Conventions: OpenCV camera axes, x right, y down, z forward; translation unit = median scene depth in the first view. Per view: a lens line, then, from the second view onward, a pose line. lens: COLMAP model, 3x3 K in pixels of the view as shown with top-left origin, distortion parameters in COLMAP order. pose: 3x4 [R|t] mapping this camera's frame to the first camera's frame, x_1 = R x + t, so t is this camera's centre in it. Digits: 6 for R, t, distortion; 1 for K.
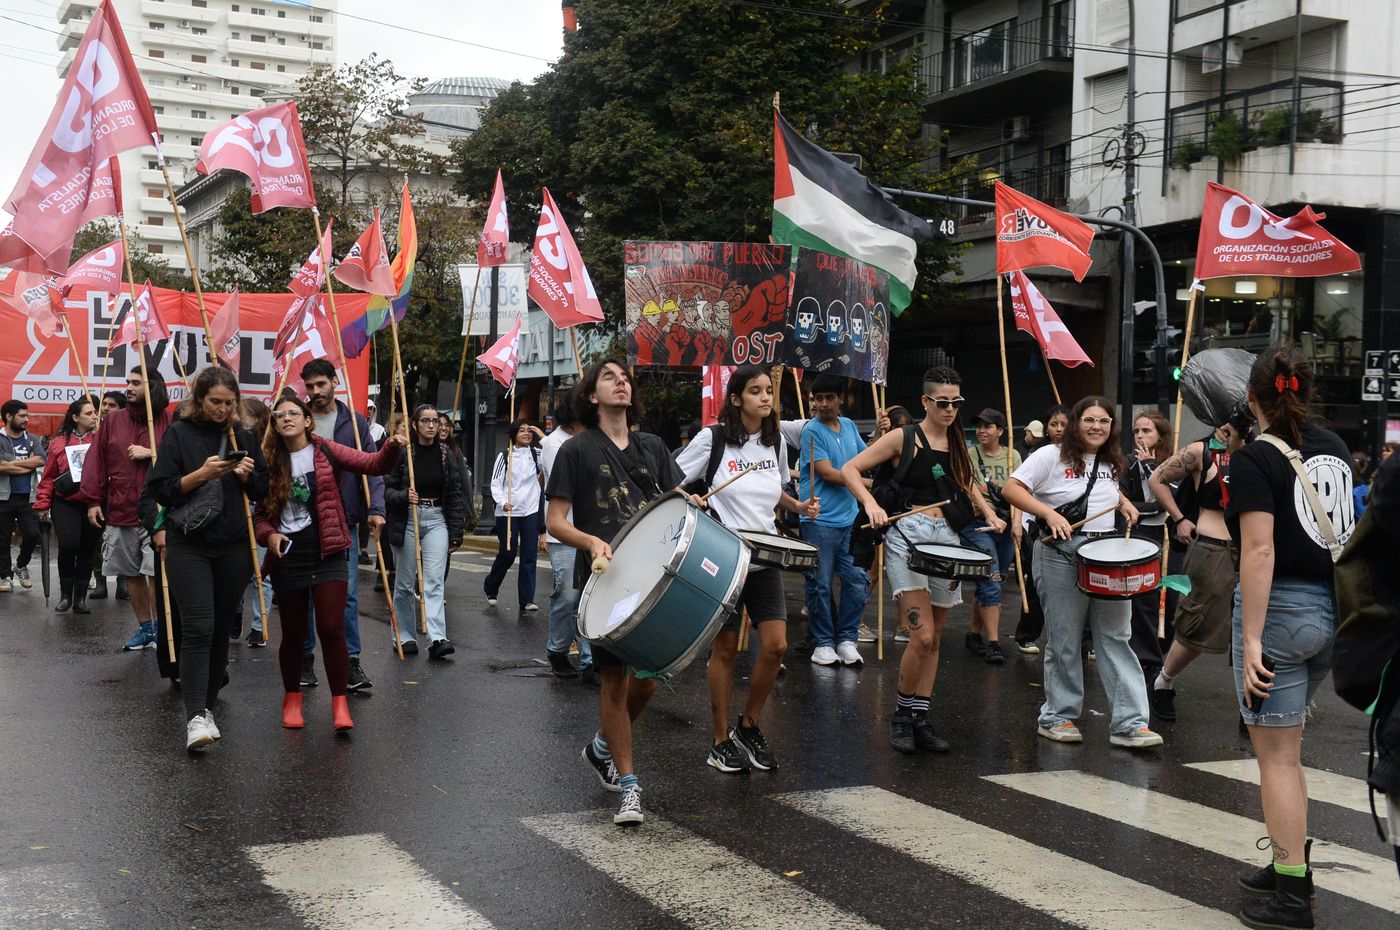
lens RADIAL K [[1832.7, 0, 700.0], [0, 1832.7, 465.0], [0, 0, 1]] dist [0.110801, 0.007093]
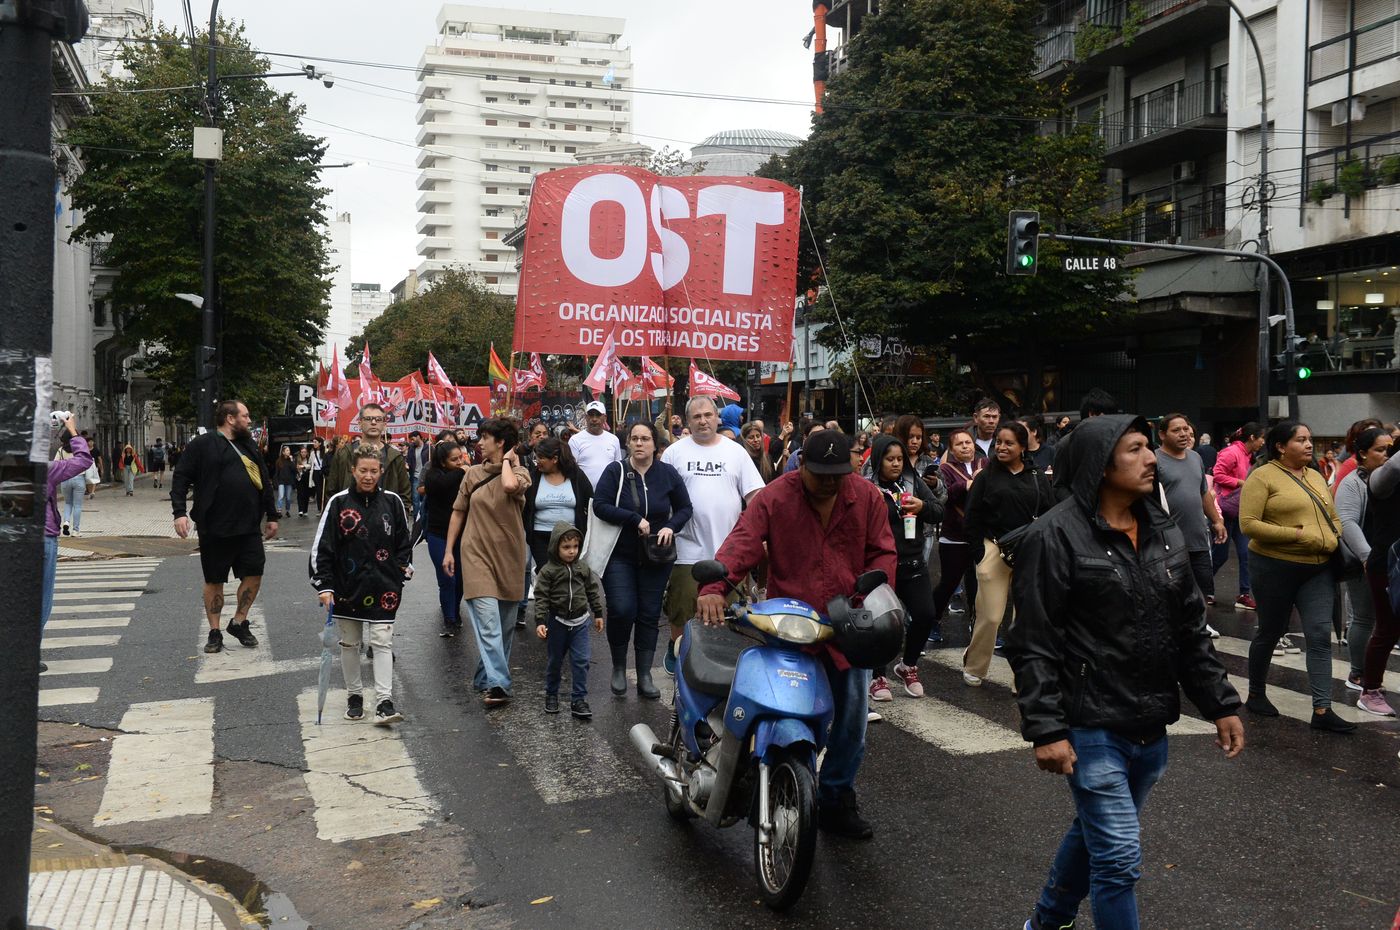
lens RADIAL K [[1573.4, 0, 672.5], [0, 1573.4, 462.2], [0, 0, 1]] dist [0.068226, -0.005388]
pose [[0.985166, -0.015258, -0.170924, 0.016084], [0.016683, 0.999837, 0.006902, -0.002821], [0.170791, -0.009652, 0.985260, -0.106928]]
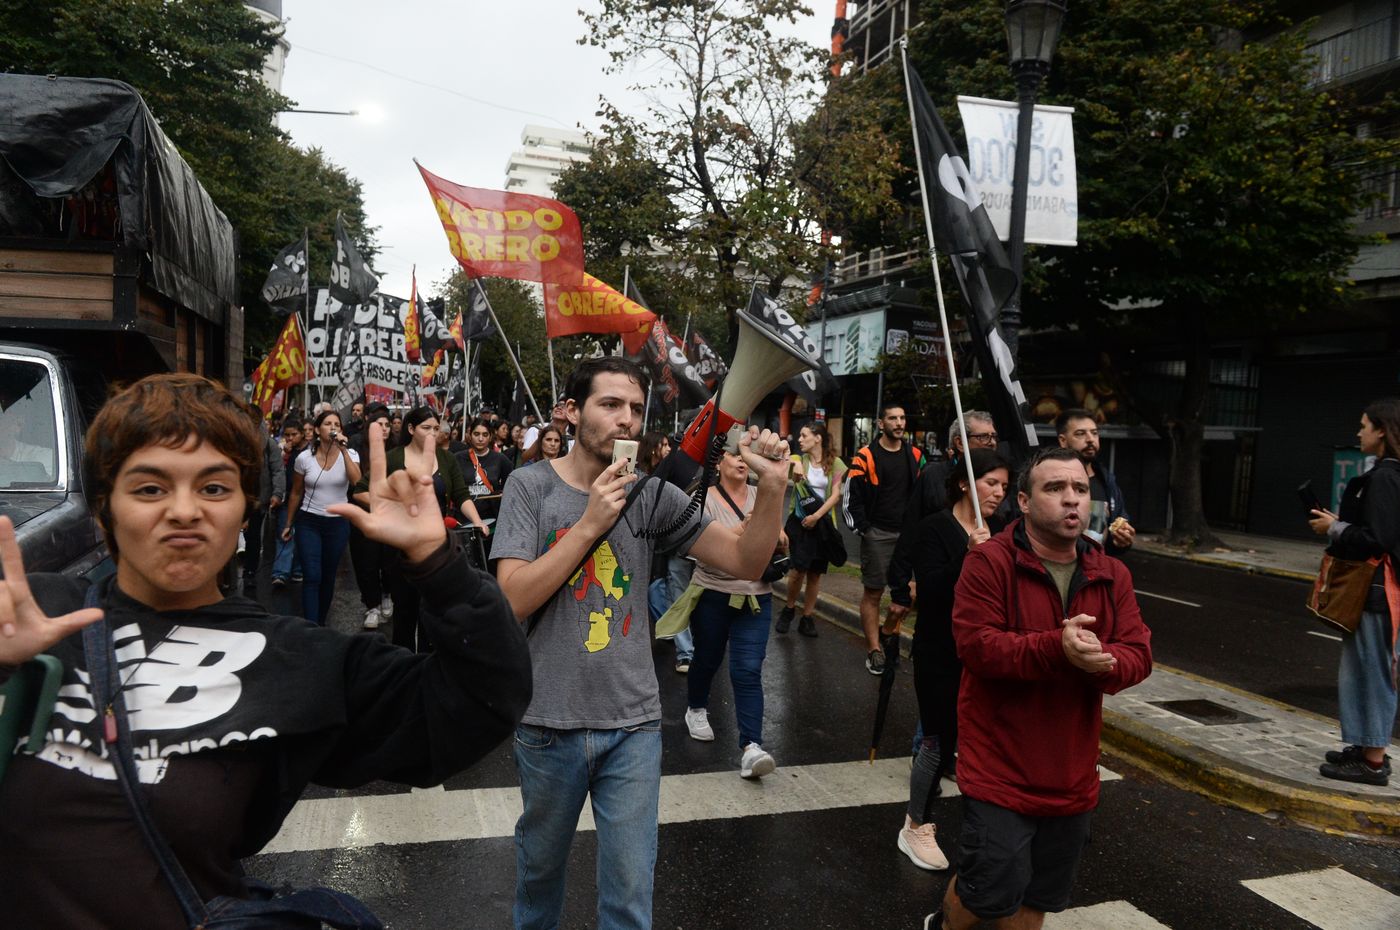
lens RADIAL K [[942.8, 0, 709.4], [0, 942.8, 465.3], [0, 0, 1]] dist [-0.036268, -0.000081]
pose [[0.992286, 0.045872, -0.115173, -0.121327], [-0.042130, 0.998509, 0.034723, -0.011122], [0.116594, -0.029603, 0.992738, 0.540449]]
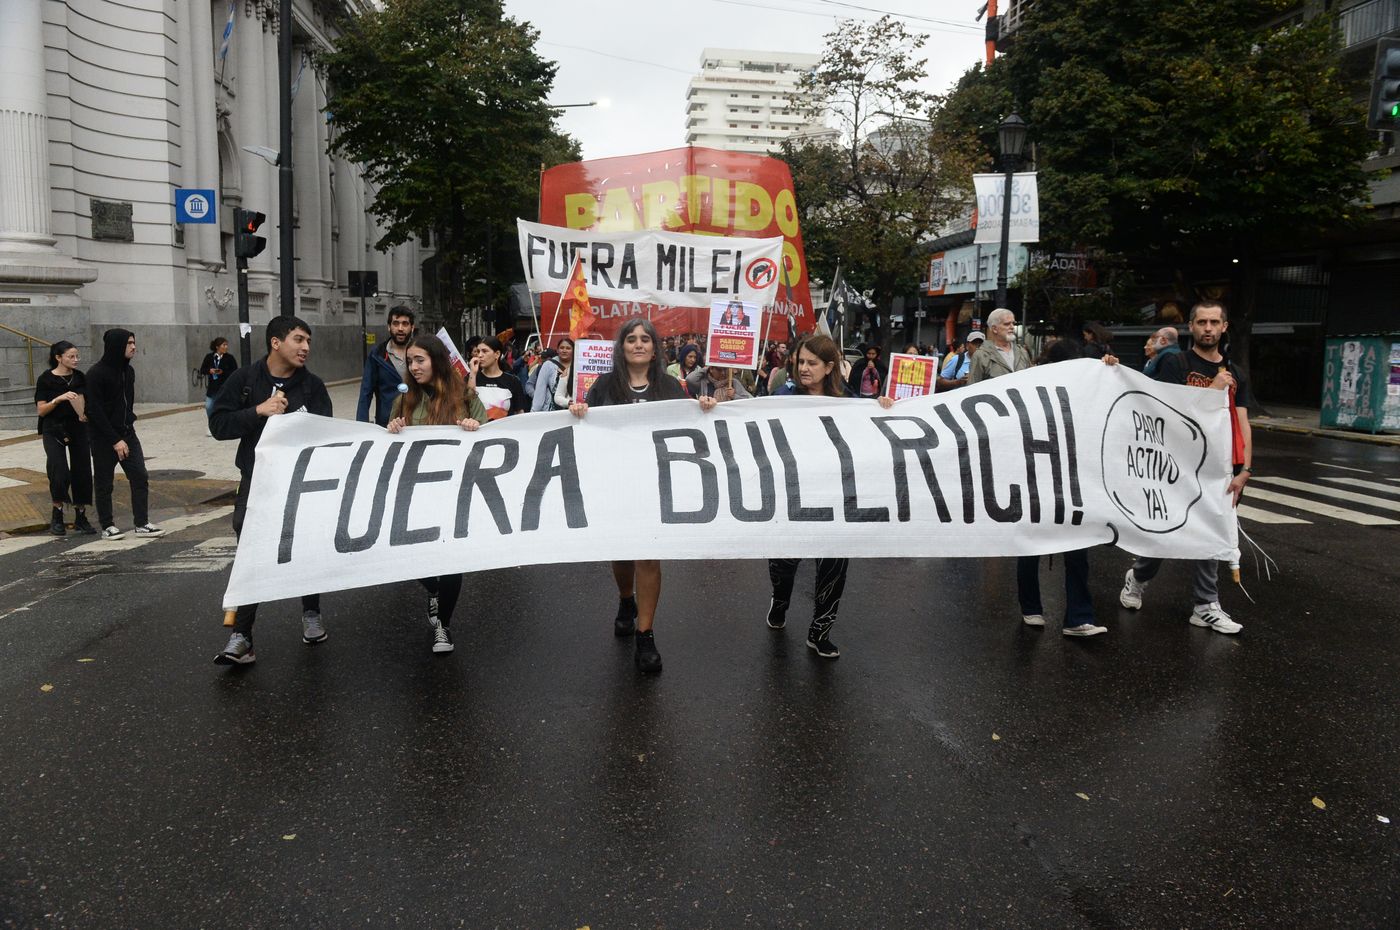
lens RADIAL K [[942.8, 0, 709.4], [0, 942.8, 465.3], [0, 0, 1]] dist [-0.036268, -0.000081]
pose [[0.952011, 0.040307, -0.303399, -0.077783], [-0.001004, 0.991696, 0.128599, -0.010866], [0.306063, -0.122123, 0.944146, 0.317548]]
